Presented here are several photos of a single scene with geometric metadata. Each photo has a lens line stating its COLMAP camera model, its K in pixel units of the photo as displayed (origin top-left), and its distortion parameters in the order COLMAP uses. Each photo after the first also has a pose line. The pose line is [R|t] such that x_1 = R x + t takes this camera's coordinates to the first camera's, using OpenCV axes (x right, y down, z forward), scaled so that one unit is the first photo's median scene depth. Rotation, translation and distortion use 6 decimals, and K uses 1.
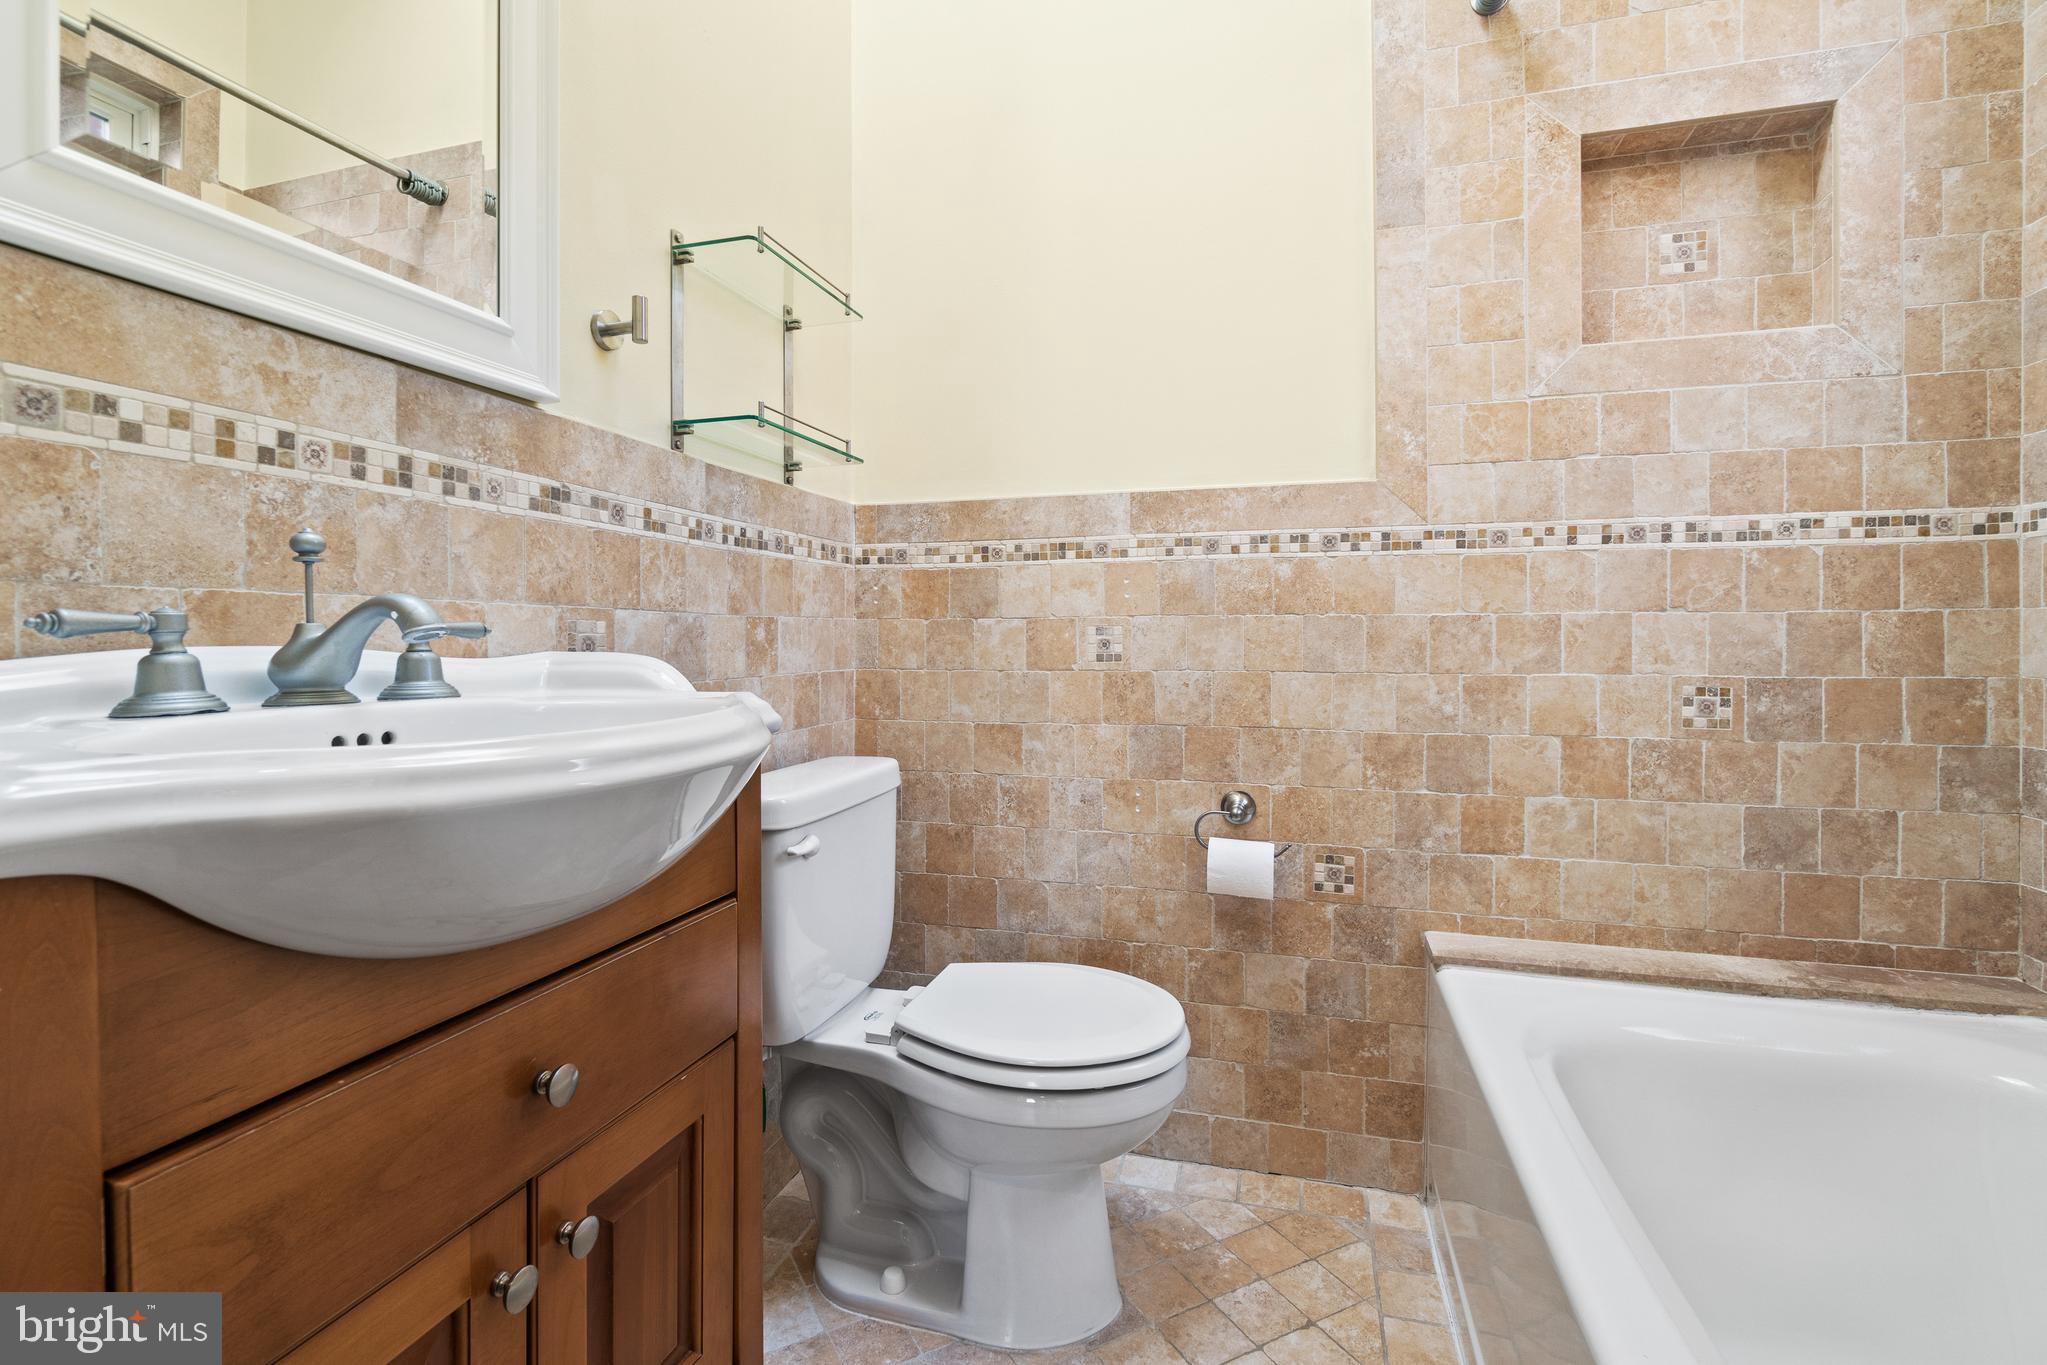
lens RADIAL K [[921.7, 0, 987.8], [0, 921.7, 641.0], [0, 0, 1]] dist [-0.013936, -0.000030]
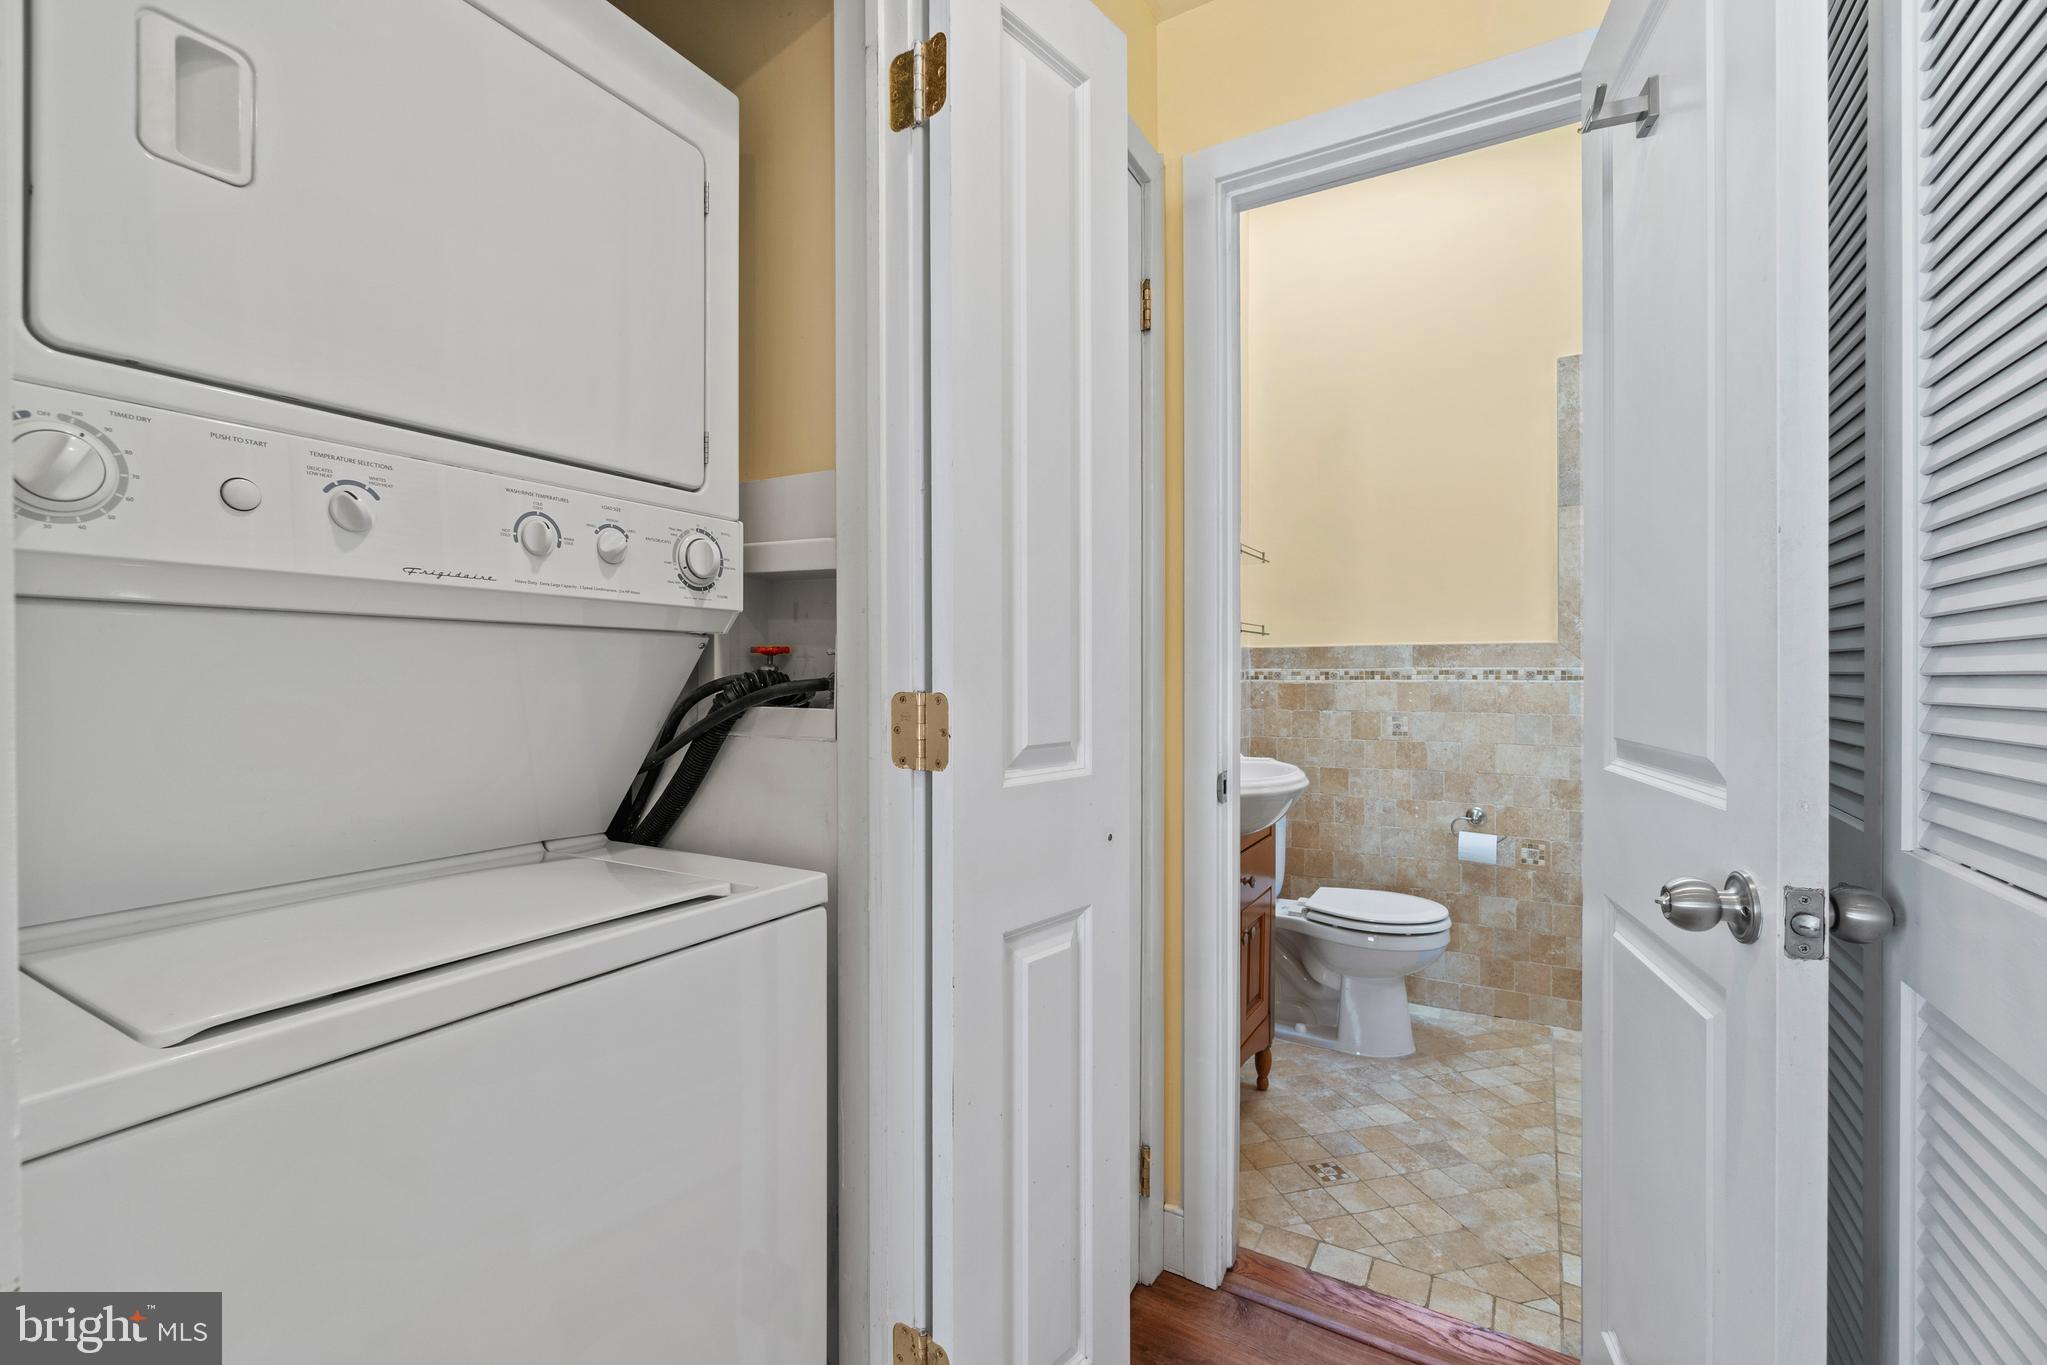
lens RADIAL K [[874.7, 0, 1007.9], [0, 874.7, 674.0], [0, 0, 1]] dist [-0.003475, 0.000509]
pose [[0.975211, 0.001939, -0.221267, -0.258968], [-0.002170, 0.999997, -0.000802, -0.102906], [0.221265, 0.001262, 0.975213, -0.925748]]
